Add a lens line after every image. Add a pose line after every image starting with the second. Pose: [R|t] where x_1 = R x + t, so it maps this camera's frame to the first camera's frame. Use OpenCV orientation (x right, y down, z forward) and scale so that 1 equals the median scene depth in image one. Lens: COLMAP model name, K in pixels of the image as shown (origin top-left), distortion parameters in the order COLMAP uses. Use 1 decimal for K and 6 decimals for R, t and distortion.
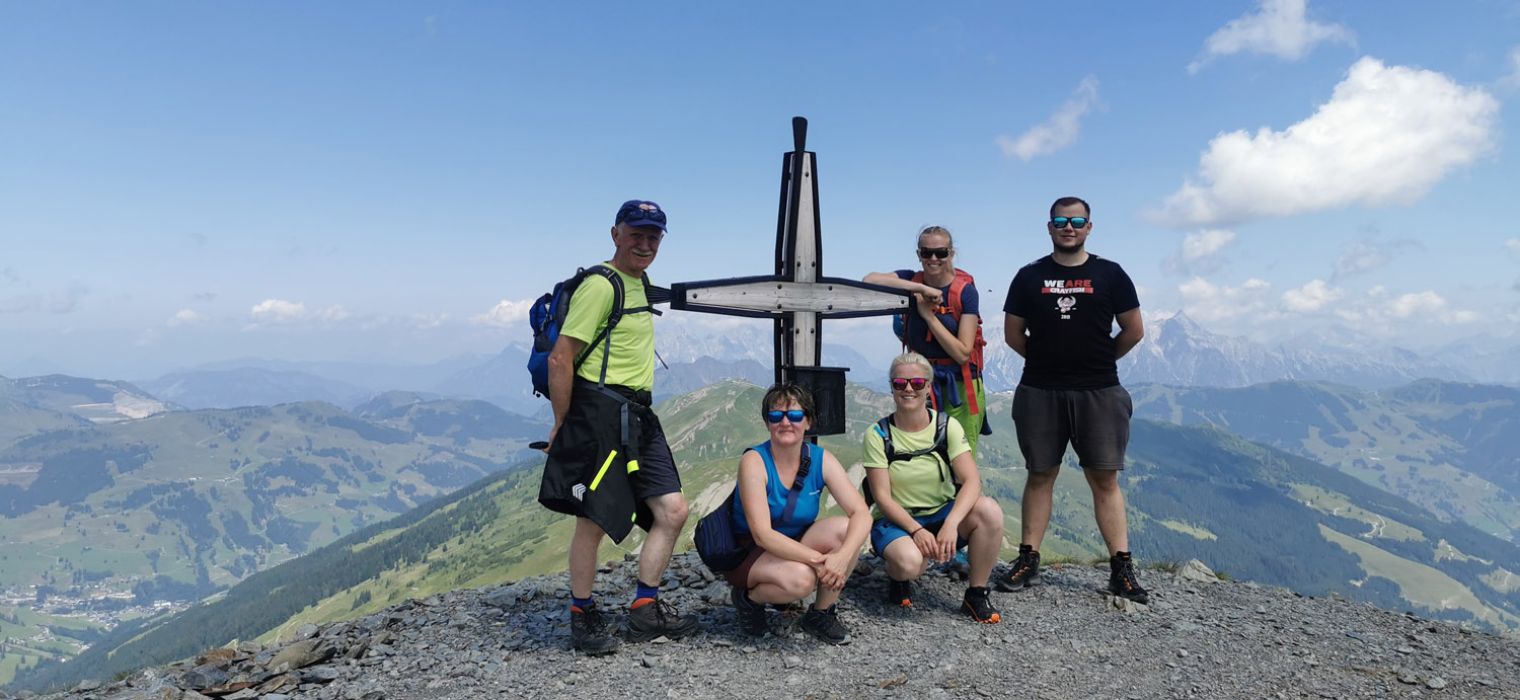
lens RADIAL K [[1154.4, 0, 750.8], [0, 1154.4, 341.6], [0, 0, 1]] dist [0.065653, -0.099291]
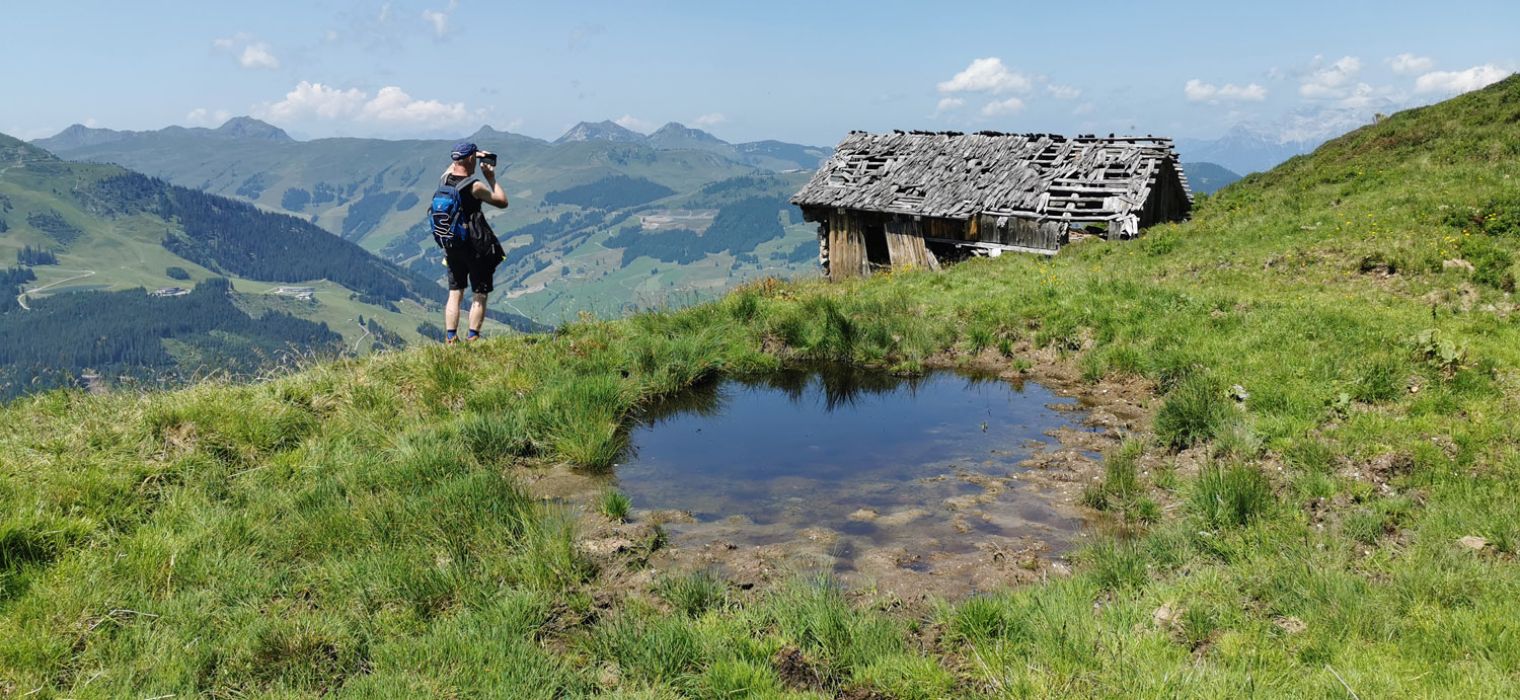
lens RADIAL K [[1154.4, 0, 754.5], [0, 1154.4, 348.1], [0, 0, 1]] dist [0.065653, -0.099291]
pose [[0.831580, 0.091143, -0.547876, -0.073695], [0.006356, 0.984817, 0.173479, 0.054028], [0.555369, -0.147744, 0.818375, 0.252781]]
